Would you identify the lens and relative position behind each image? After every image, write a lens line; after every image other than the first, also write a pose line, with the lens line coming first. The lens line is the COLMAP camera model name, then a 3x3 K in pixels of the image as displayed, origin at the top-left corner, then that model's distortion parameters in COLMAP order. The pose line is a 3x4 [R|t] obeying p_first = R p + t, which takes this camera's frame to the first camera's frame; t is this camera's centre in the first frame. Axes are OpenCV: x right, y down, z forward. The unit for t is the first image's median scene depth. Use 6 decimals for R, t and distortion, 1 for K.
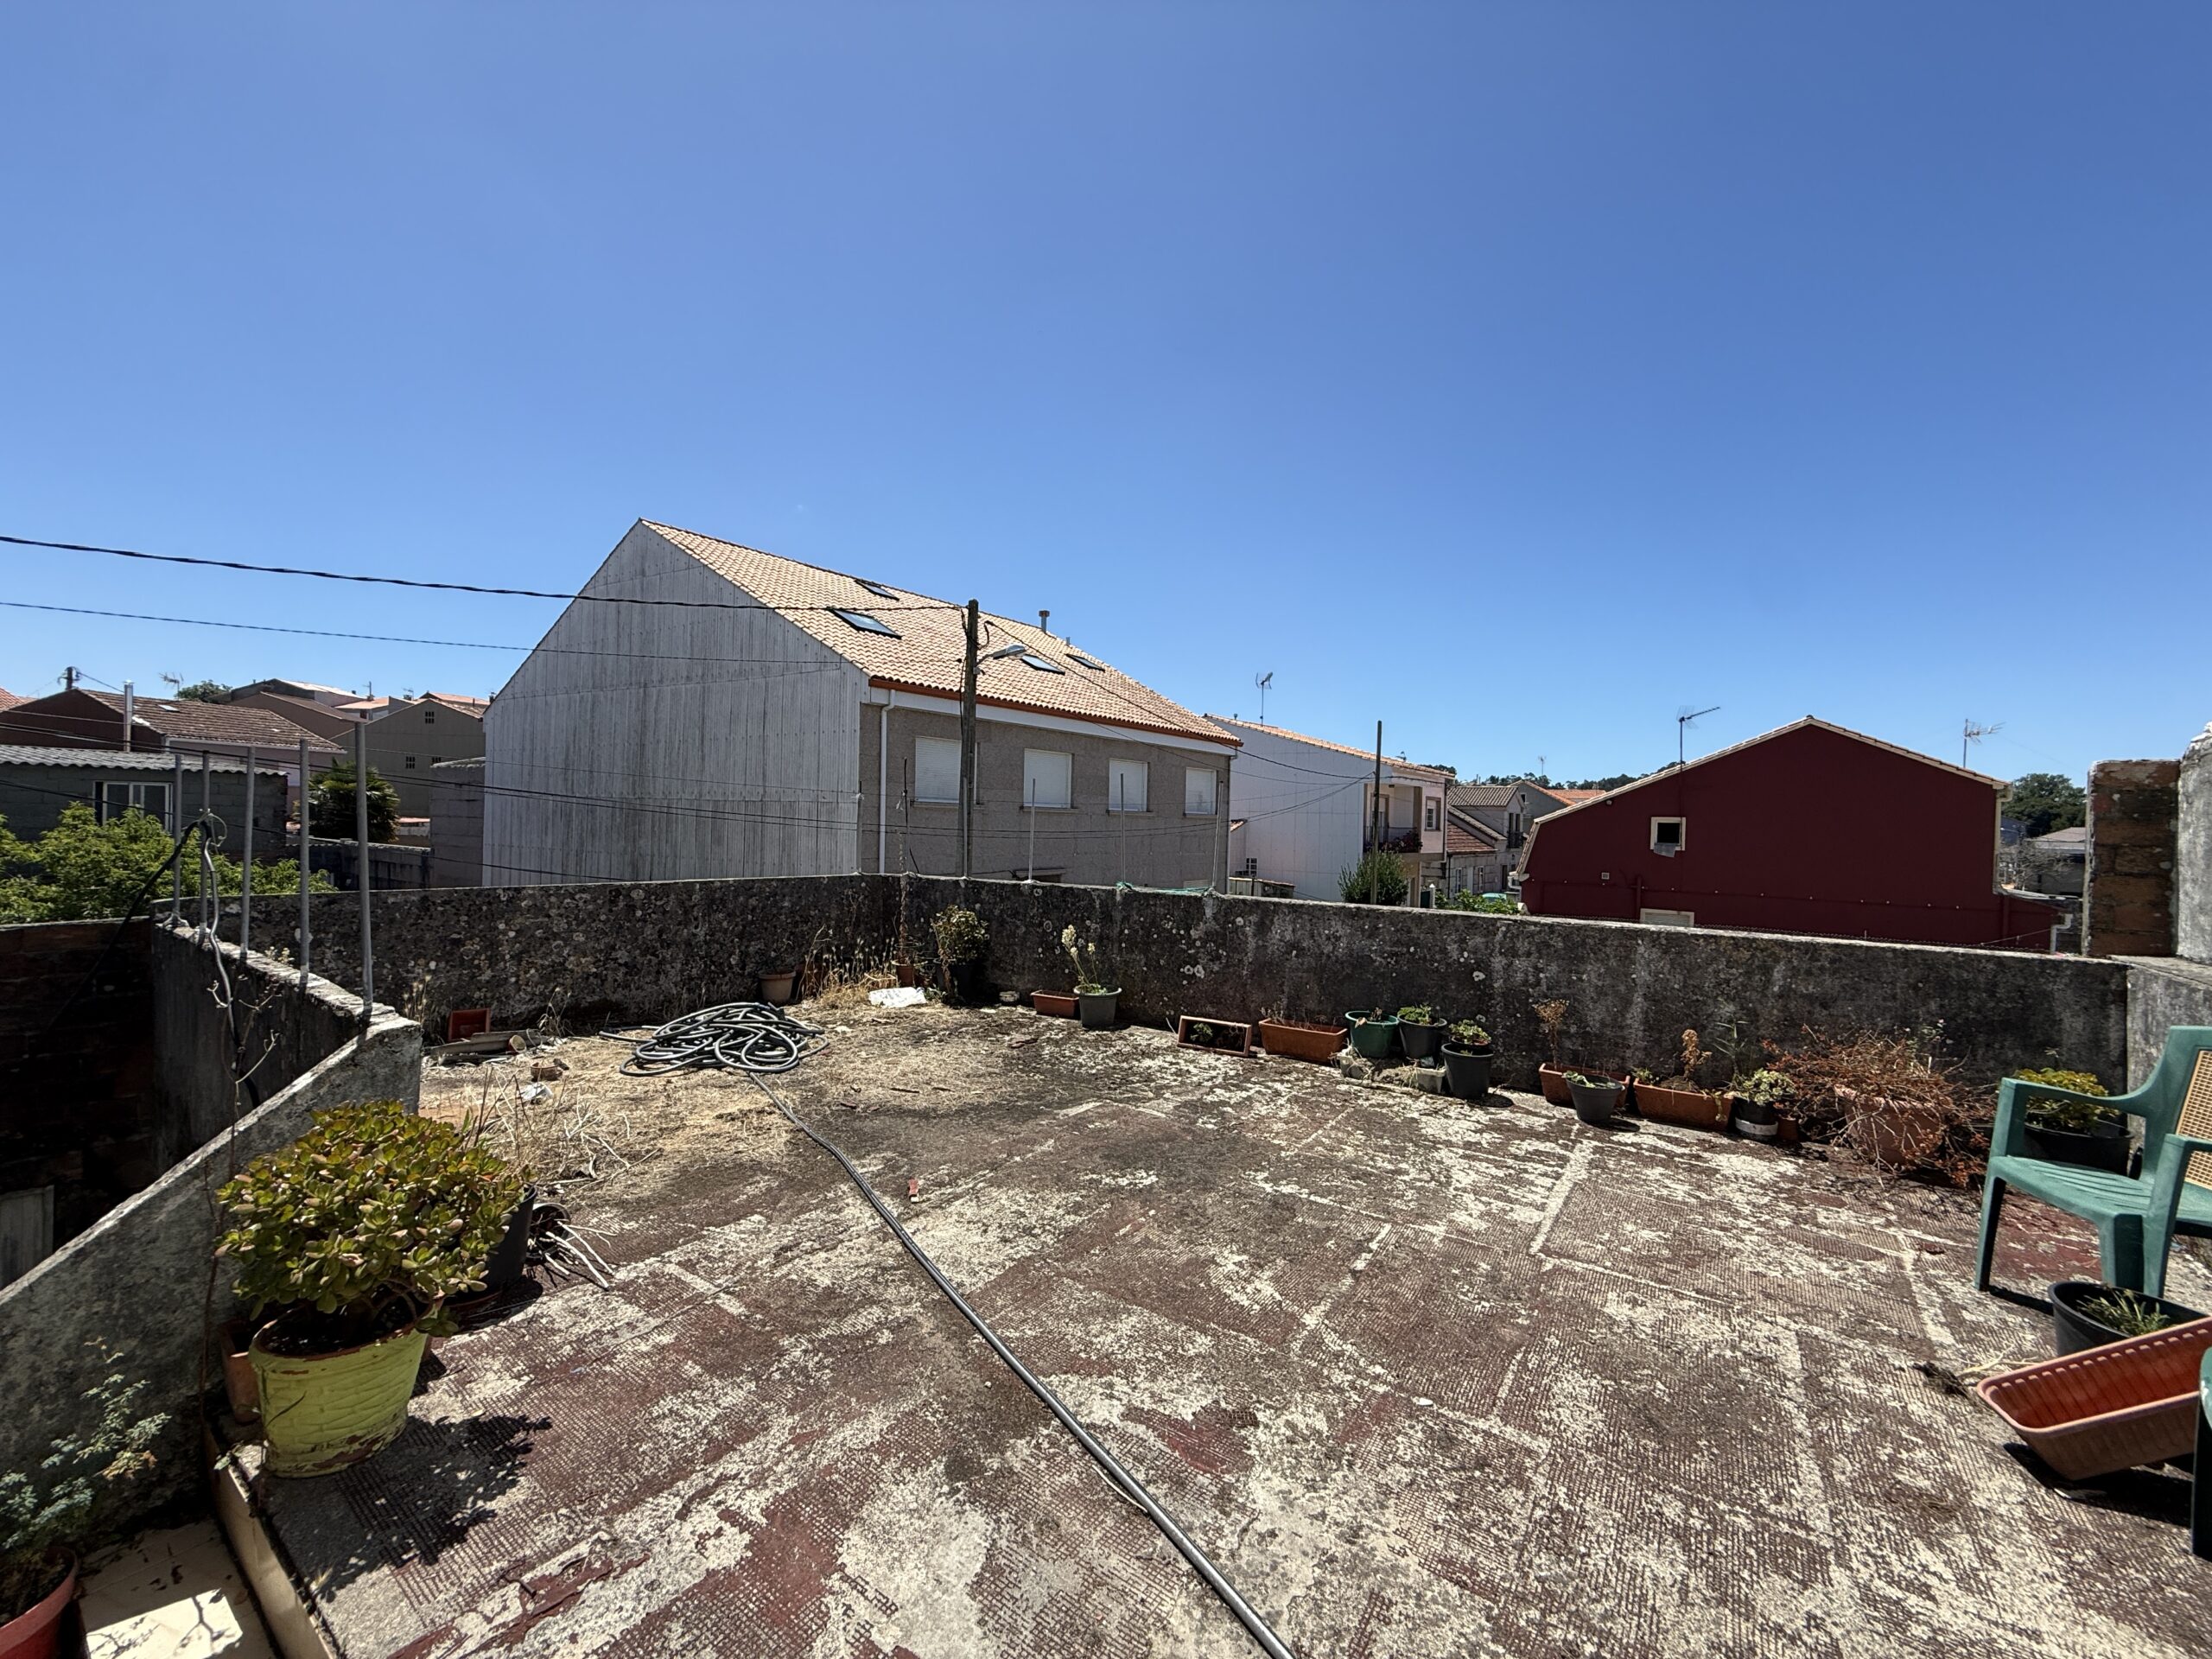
lens RADIAL K [[883.0, 0, 1096.3], [0, 883.0, 834.3], [0, 0, 1]] dist [0.001131, -0.000252]
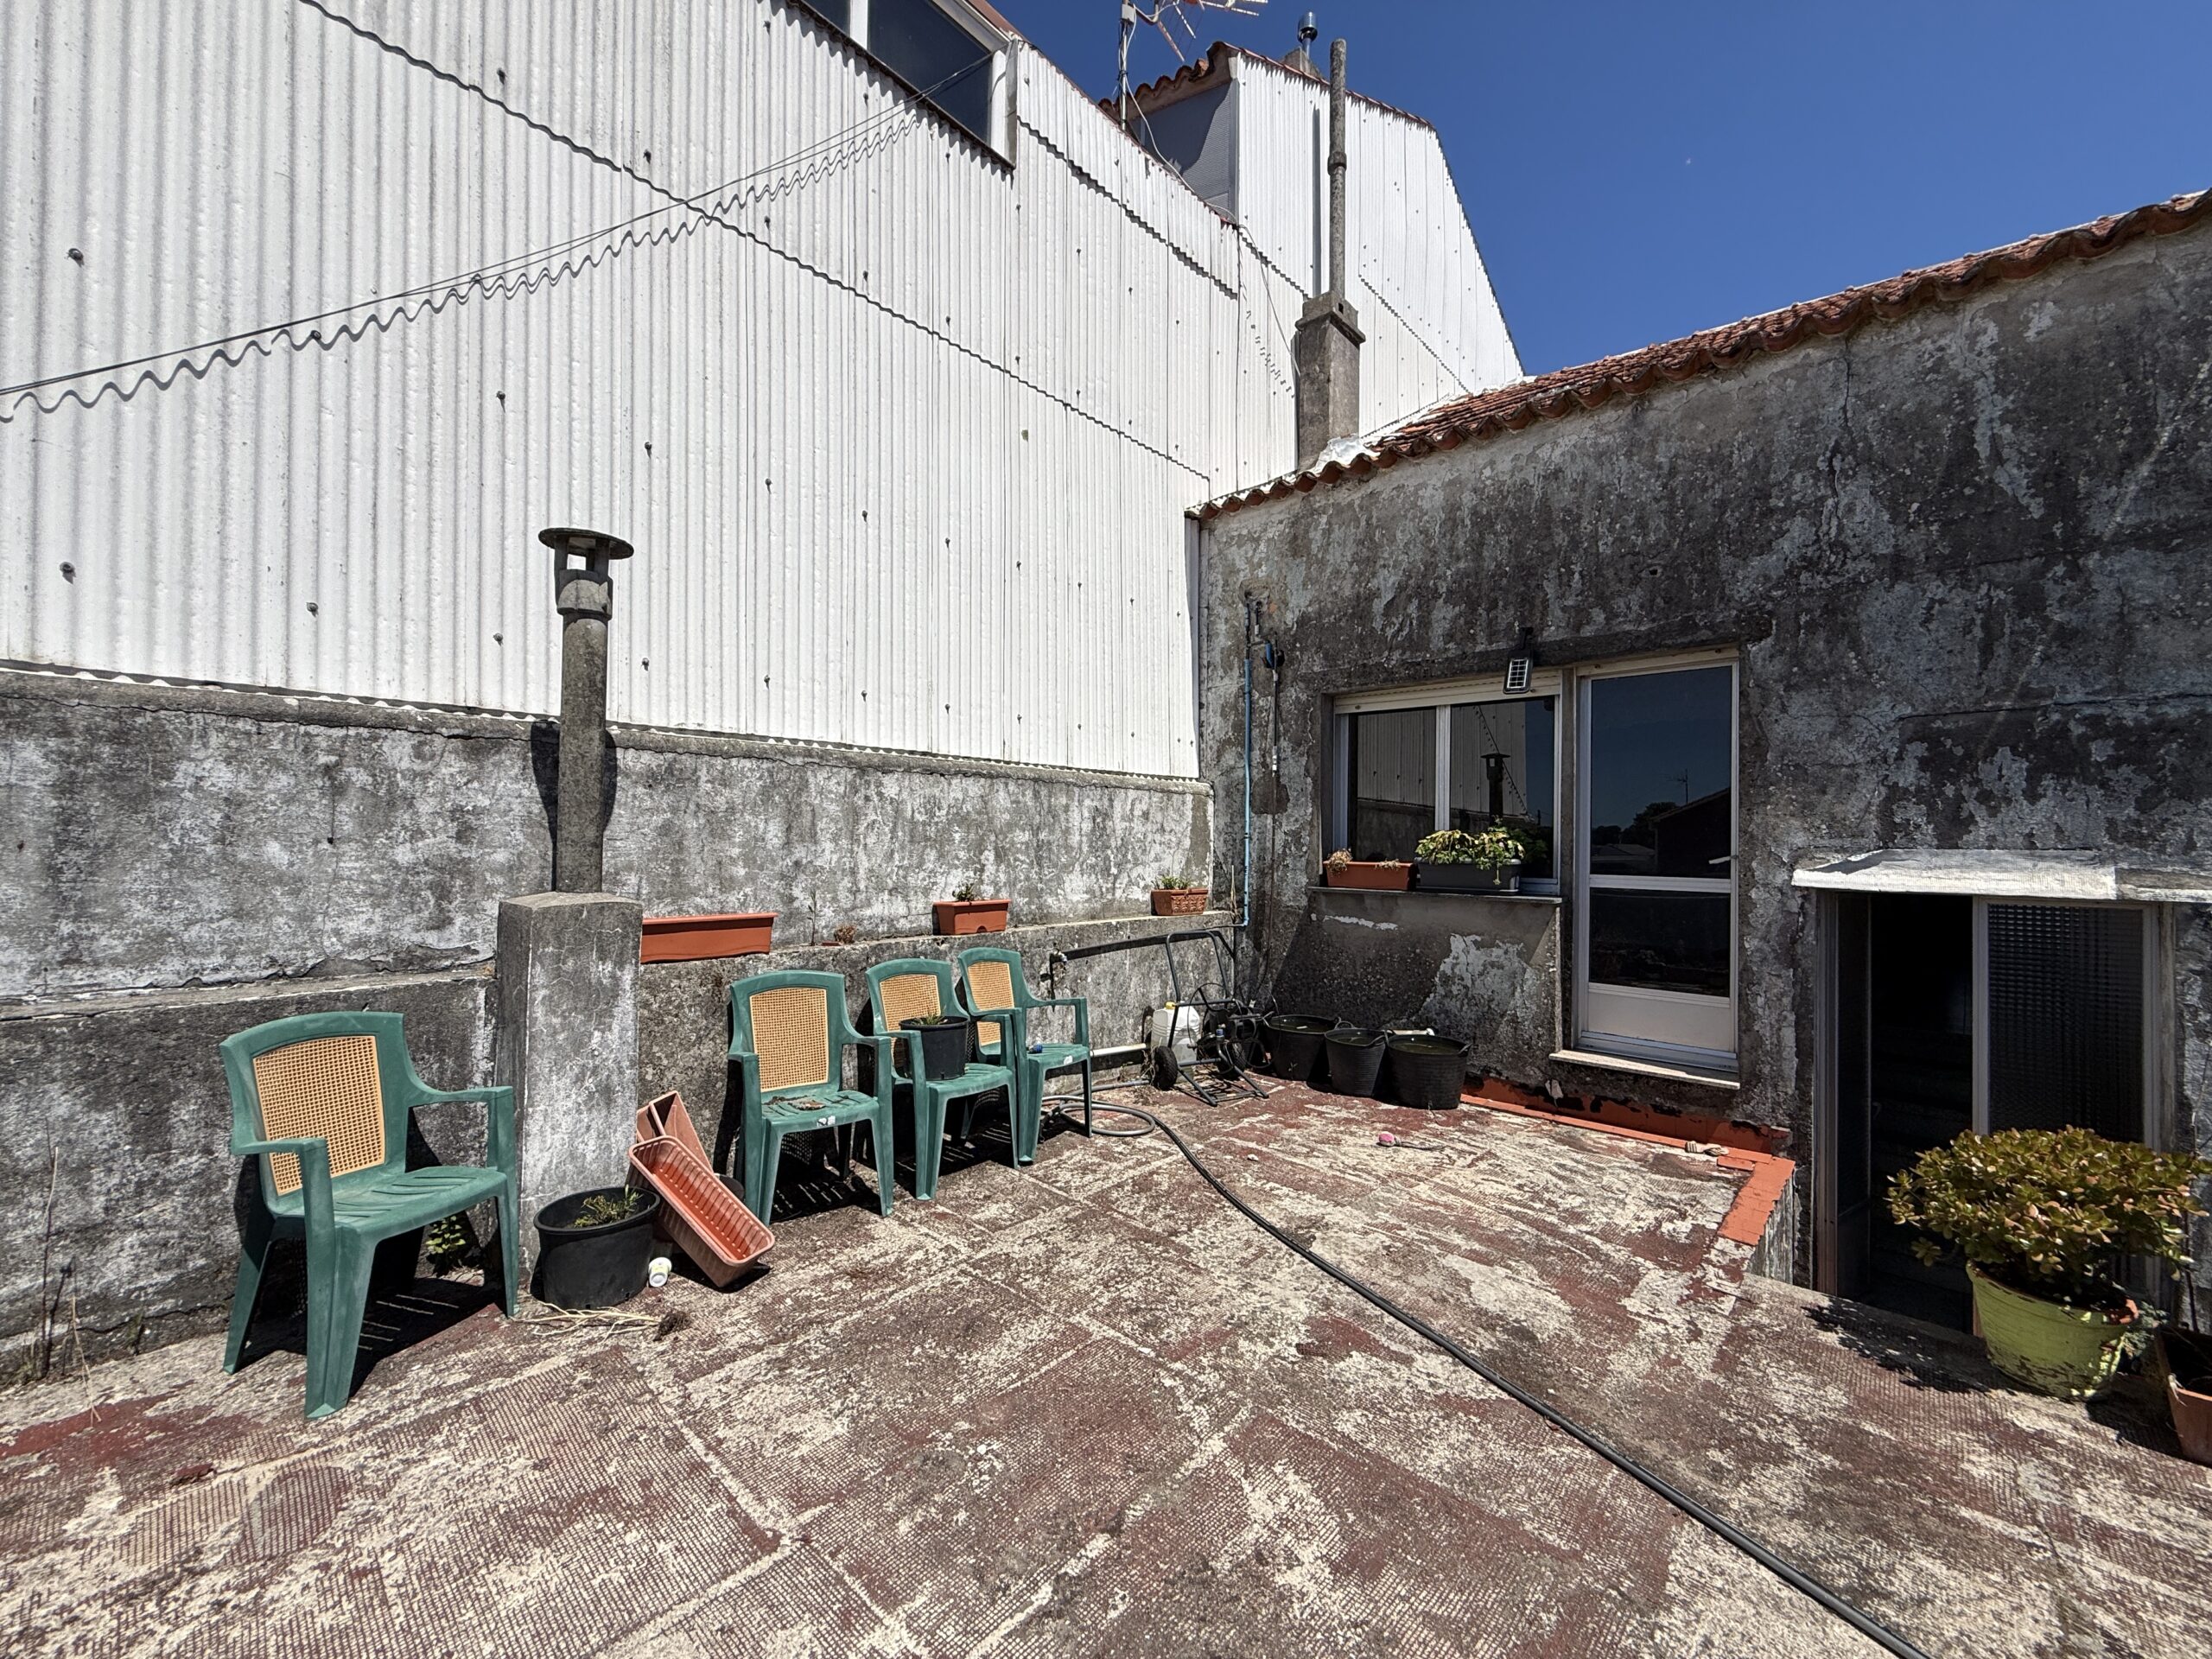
lens RADIAL K [[883.0, 0, 1099.0], [0, 883.0, 831.8], [0, 0, 1]] dist [0.001131, -0.000252]
pose [[-0.991277, -0.037032, 0.126488, 0.267576], [-0.037263, 0.999305, 0.000542, -0.027370], [-0.126421, -0.004176, -0.991968, 1.848271]]
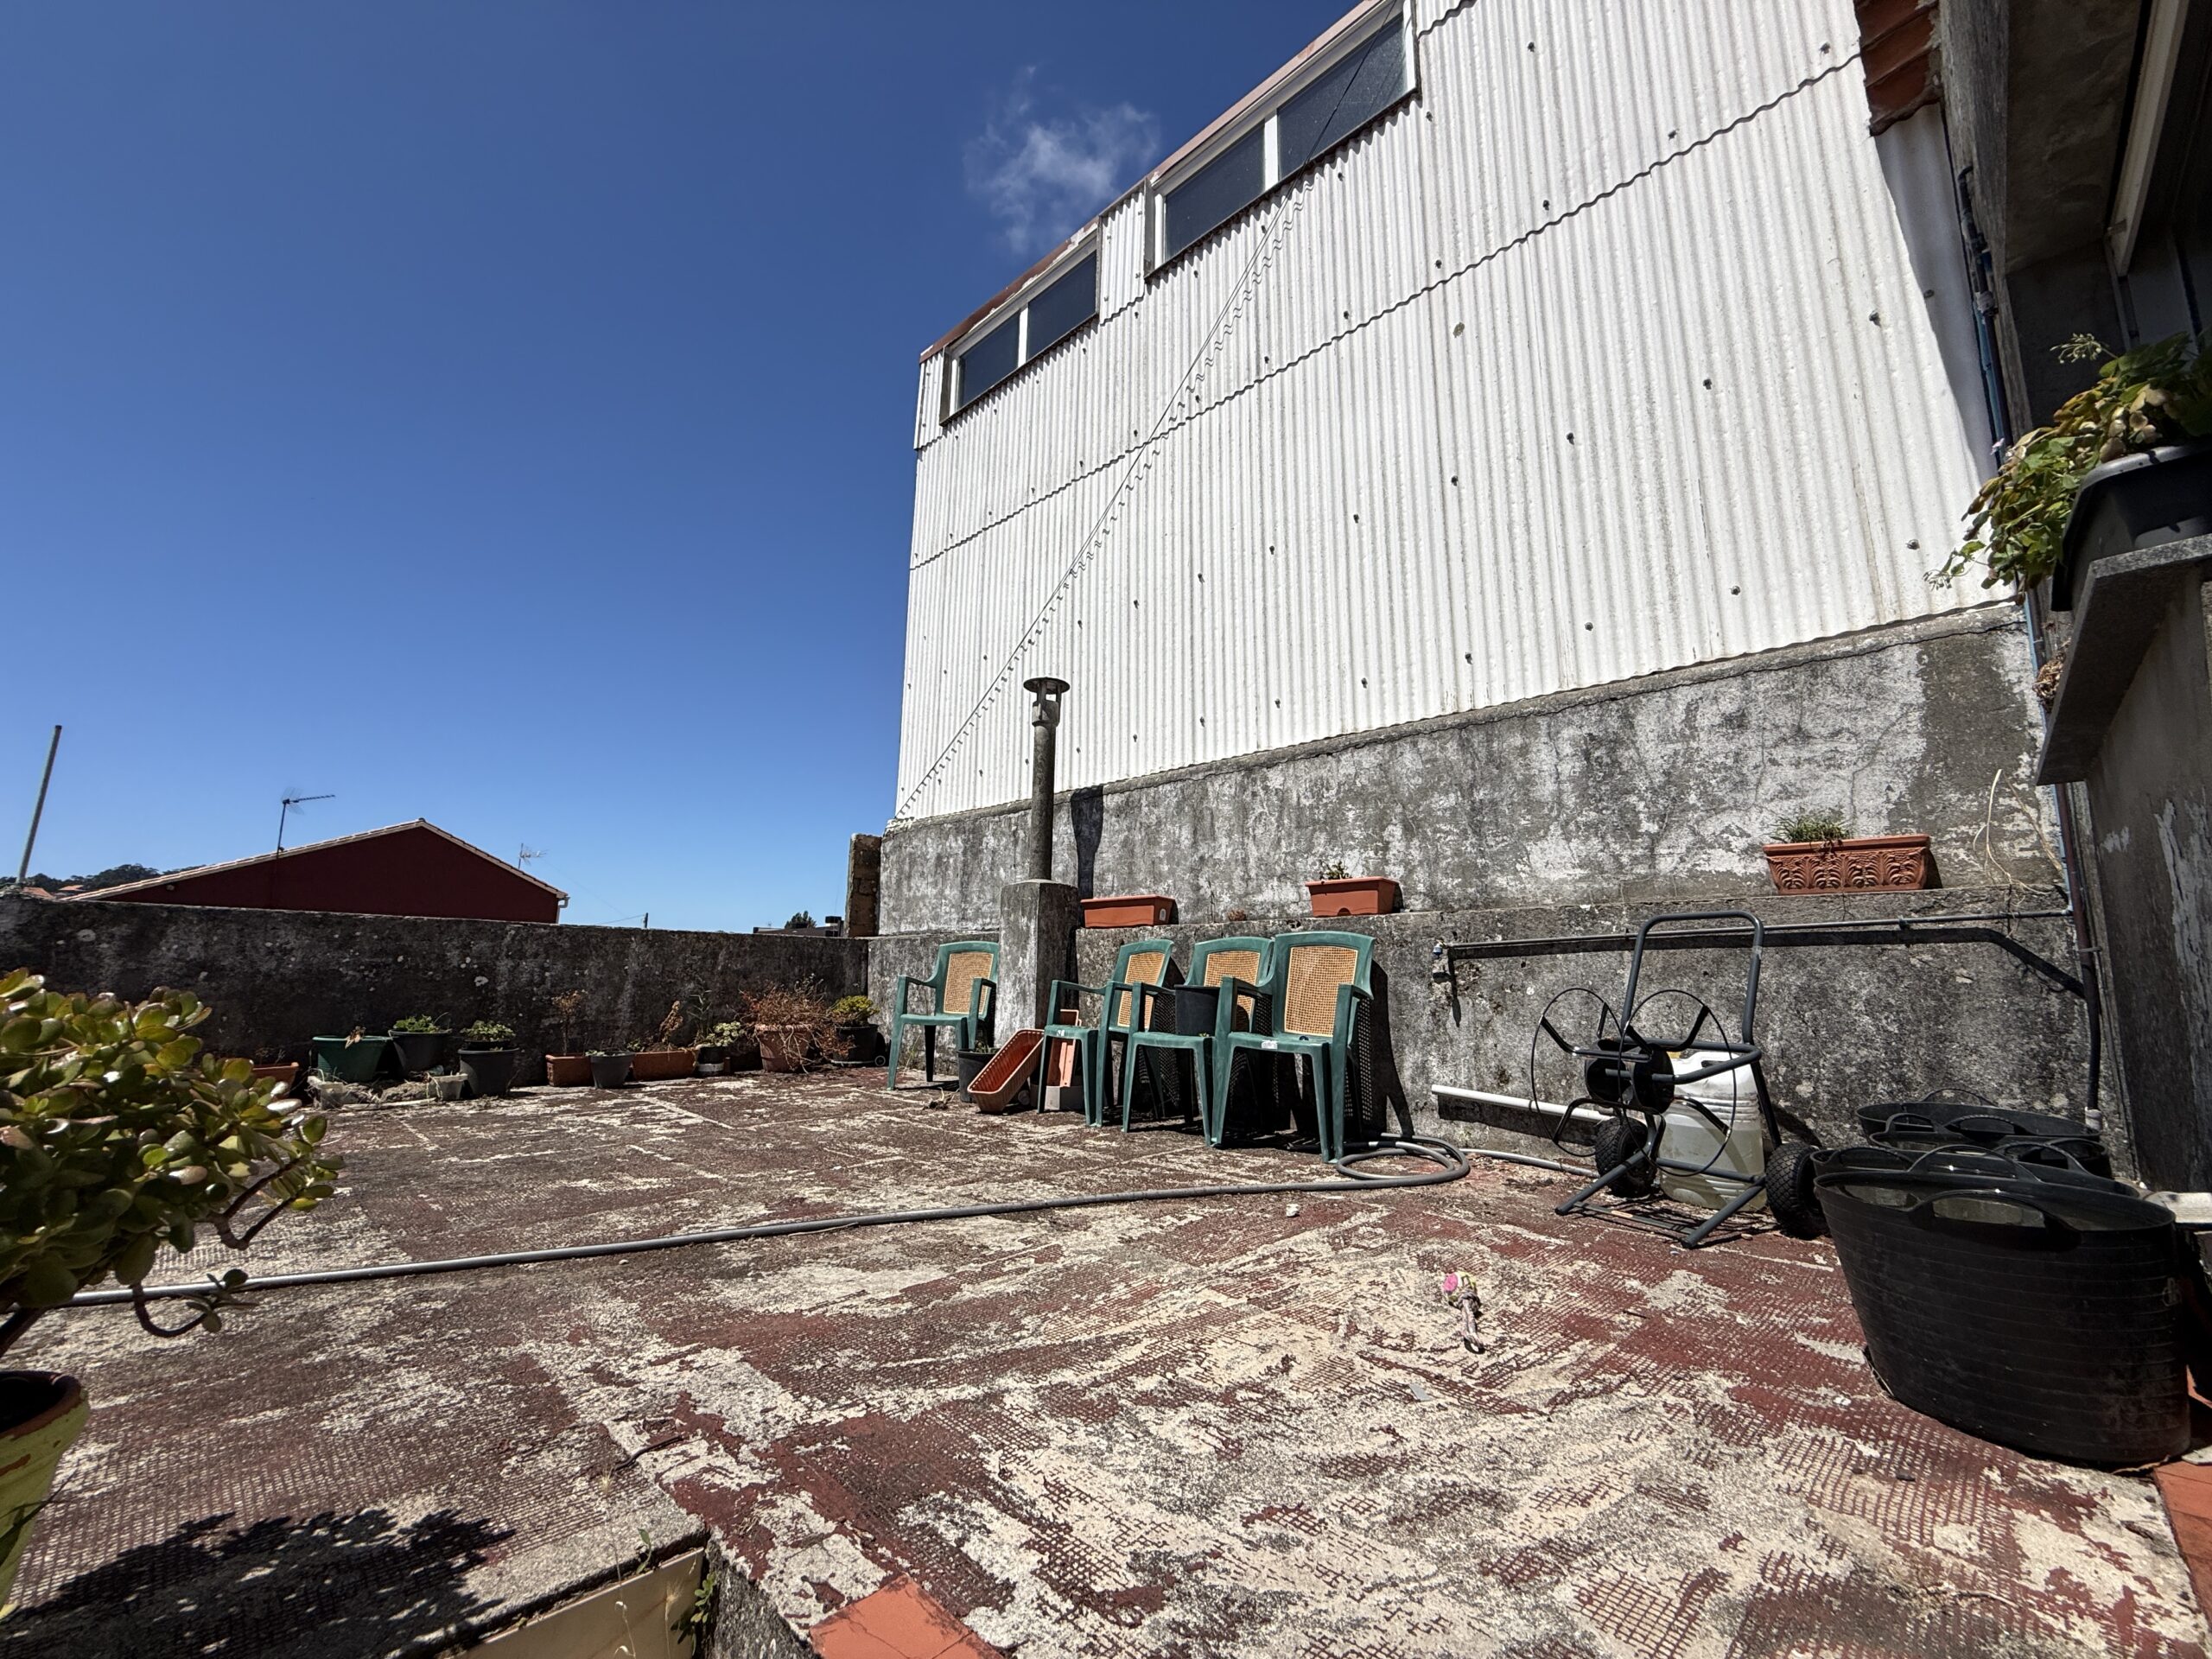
lens RADIAL K [[883.0, 0, 1103.4], [0, 883.0, 832.5], [0, 0, 1]] dist [0.001131, -0.000252]
pose [[0.150411, 0.140762, 0.978551, -0.896671], [-0.001937, 0.989852, -0.142090, 0.262509], [-0.988622, 0.019476, 0.149157, 0.298903]]
